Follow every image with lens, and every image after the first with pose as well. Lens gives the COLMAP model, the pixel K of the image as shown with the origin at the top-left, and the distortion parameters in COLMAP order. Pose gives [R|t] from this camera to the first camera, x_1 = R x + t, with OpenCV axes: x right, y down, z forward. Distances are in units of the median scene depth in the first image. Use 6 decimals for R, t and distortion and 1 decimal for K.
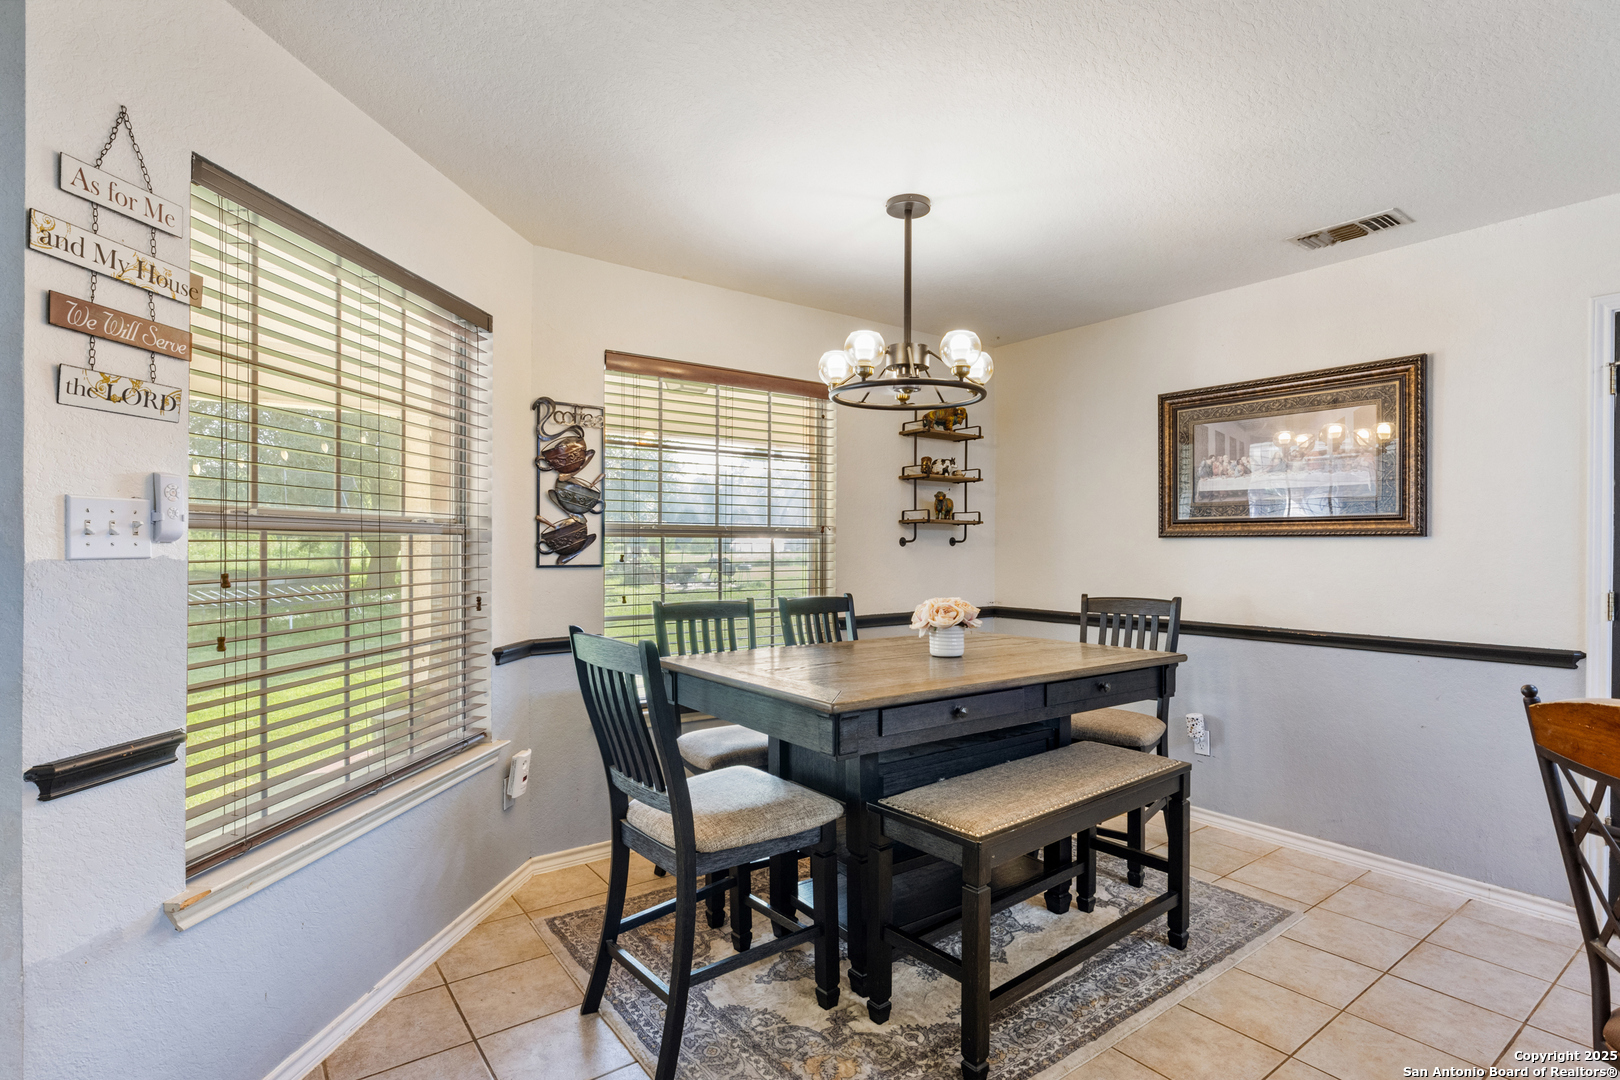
lens RADIAL K [[807.1, 0, 820.7], [0, 807.1, 538.8], [0, 0, 1]] dist [-0.000433, -0.003202]
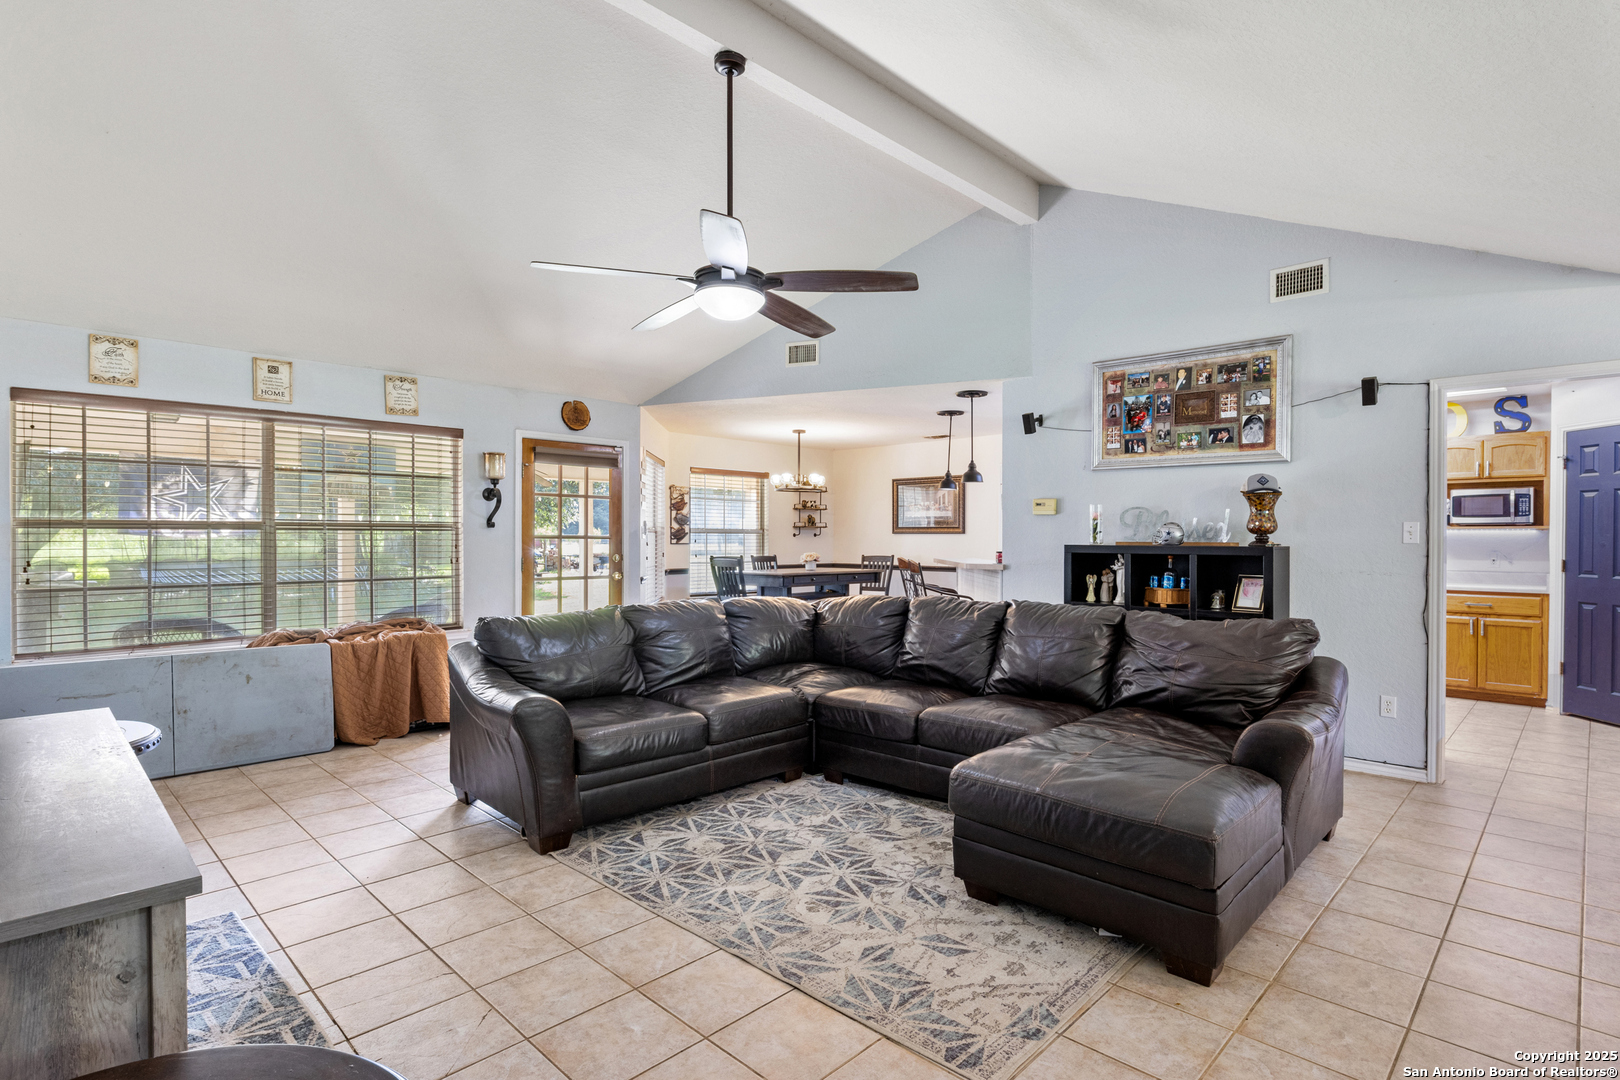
lens RADIAL K [[807.1, 0, 820.1], [0, 807.1, 536.0], [0, 0, 1]] dist [-0.000433, -0.003202]
pose [[0.988208, 0.000465, 0.153116, -0.253829], [-0.001474, 0.999978, 0.006473, -0.012005], [-0.153109, -0.006622, 0.988187, -1.847218]]
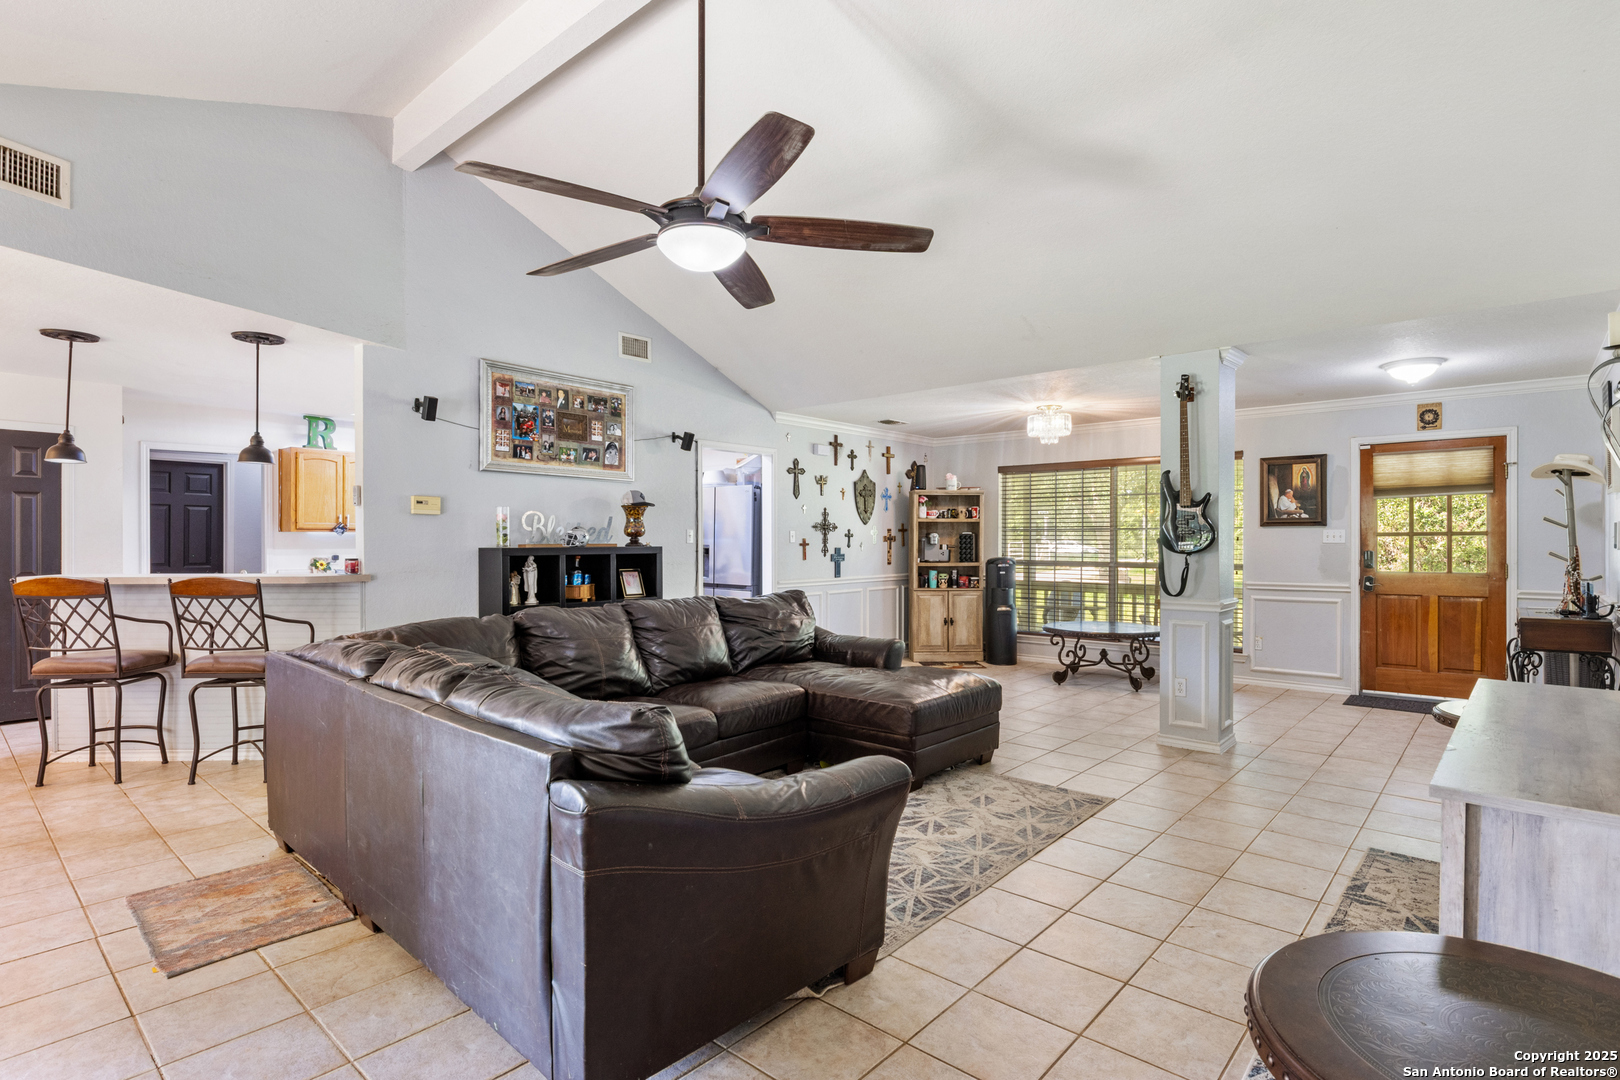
lens RADIAL K [[807.1, 0, 819.5], [0, 807.1, 544.1], [0, 0, 1]] dist [-0.000433, -0.003202]
pose [[-0.201421, -0.008340, 0.979469, -1.145473], [-0.005463, 0.999958, 0.007391, -0.007256], [-0.979490, -0.003862, -0.201458, -0.623305]]
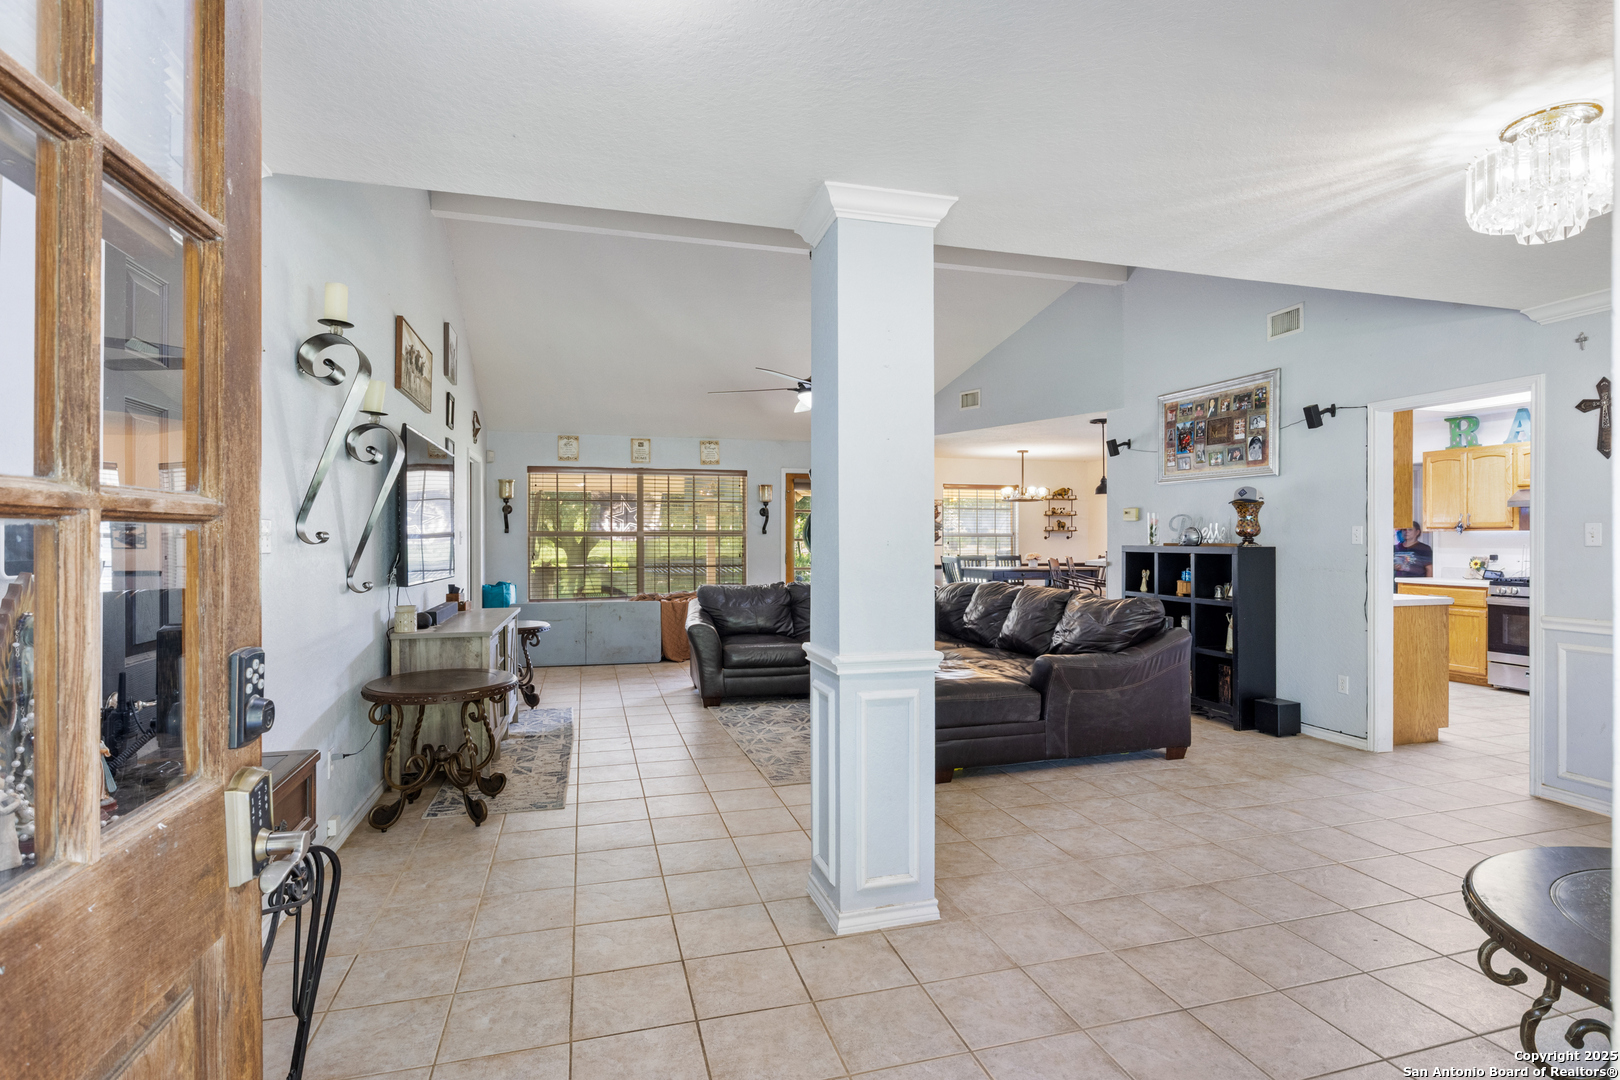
lens RADIAL K [[807.1, 0, 817.4], [0, 807.1, 536.1], [0, 0, 1]] dist [-0.000433, -0.003202]
pose [[0.933263, -0.003739, -0.359175, 0.483526], [0.005085, 0.999983, 0.002805, -0.018060], [0.359158, -0.004445, 0.933266, -2.480412]]
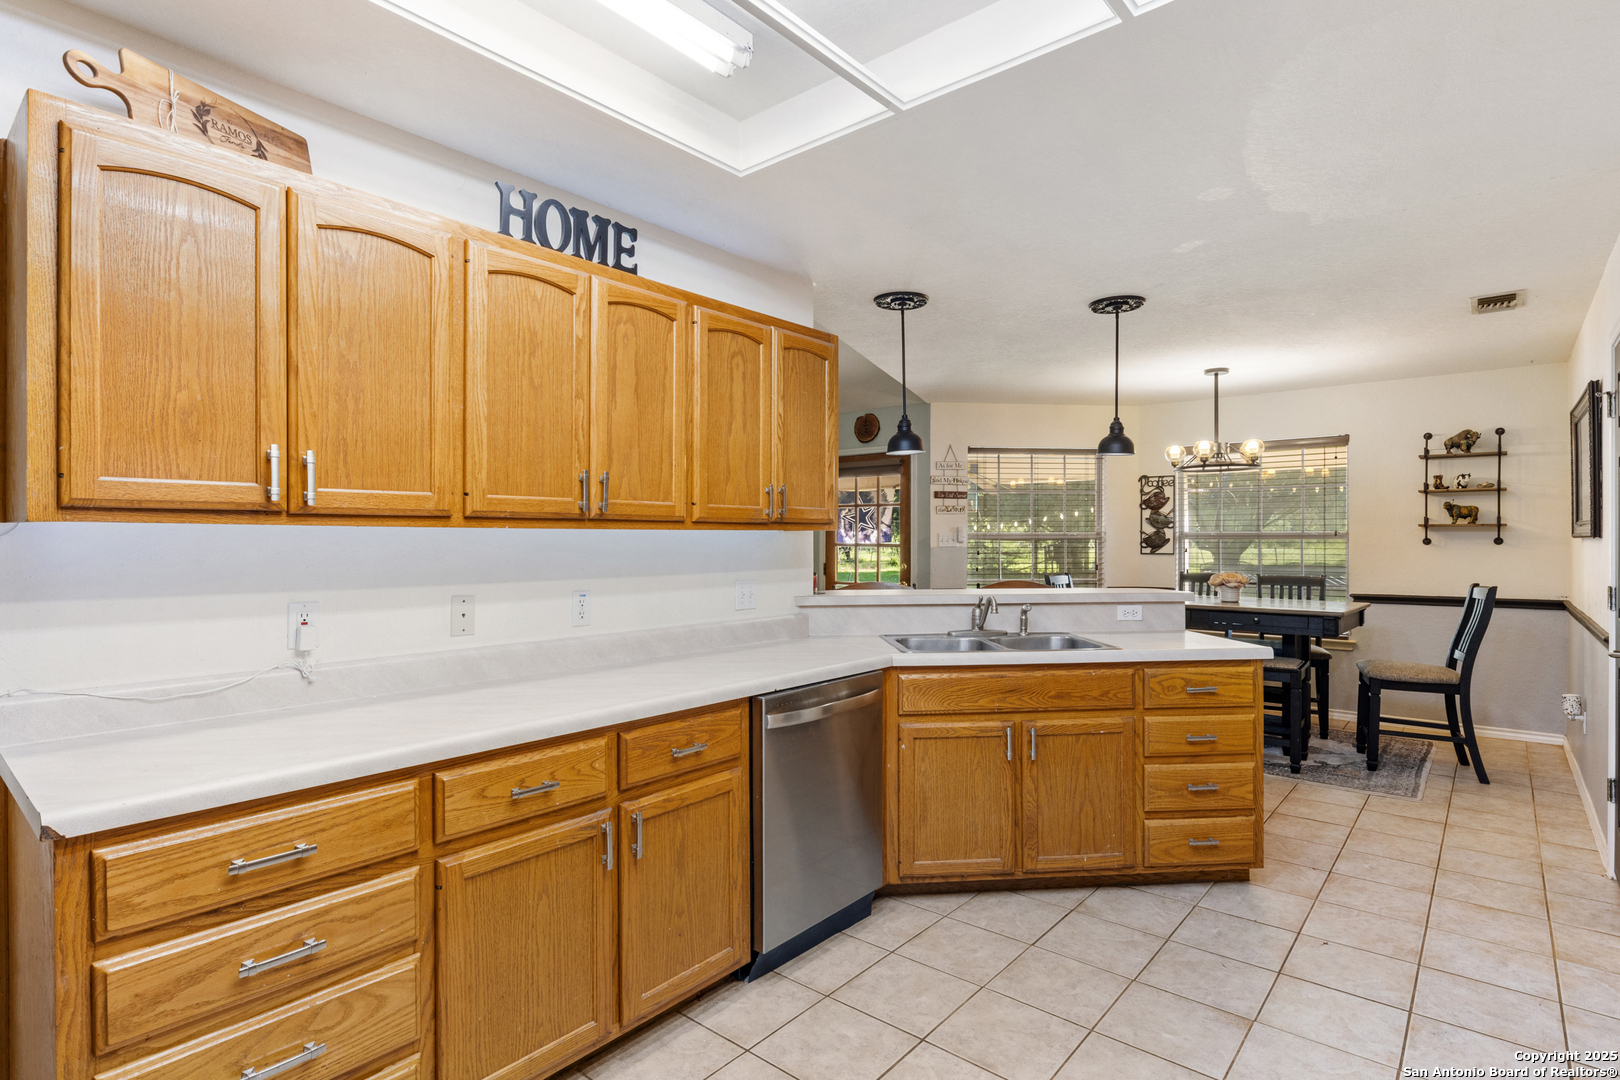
lens RADIAL K [[807.1, 0, 812.4], [0, 807.1, 539.4], [0, 0, 1]] dist [-0.000433, -0.003202]
pose [[0.215570, -0.004362, -0.976479, 1.519442], [0.007466, 0.999968, -0.002818, -0.003910], [0.976460, -0.006683, 0.215596, -0.322866]]
